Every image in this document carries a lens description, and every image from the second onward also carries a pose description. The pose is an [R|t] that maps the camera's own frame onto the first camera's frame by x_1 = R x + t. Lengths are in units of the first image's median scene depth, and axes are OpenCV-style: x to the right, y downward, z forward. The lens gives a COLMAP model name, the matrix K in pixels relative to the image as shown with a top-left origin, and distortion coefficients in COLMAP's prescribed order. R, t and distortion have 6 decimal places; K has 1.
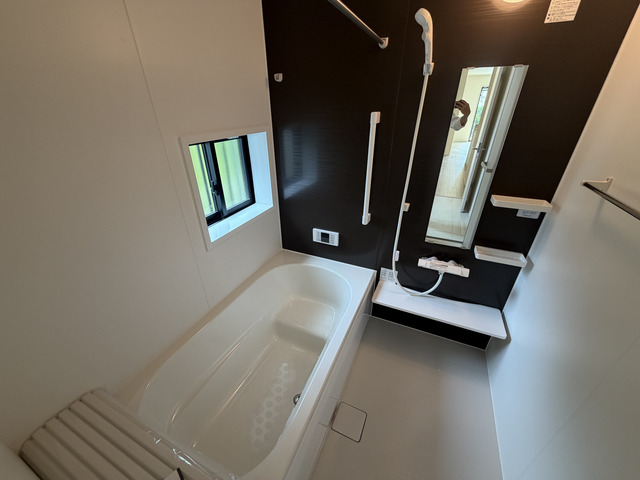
lens RADIAL K [[255.9, 0, 318.4], [0, 255.9, 240.9], [0, 0, 1]] dist [-0.003680, 0.001535]
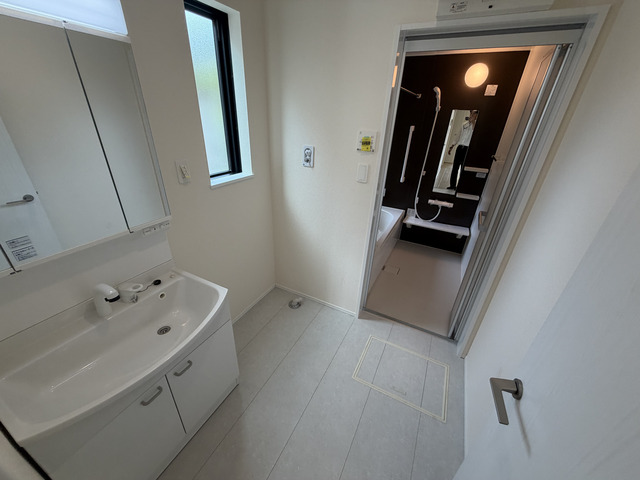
lens RADIAL K [[255.9, 0, 319.5], [0, 255.9, 239.9], [0, 0, 1]] dist [-0.003680, 0.001535]
pose [[0.997195, 0.071446, -0.022294, -0.392617], [-0.072212, 0.996751, -0.035671, 0.520651], [0.019673, 0.037181, 0.999115, -1.002432]]
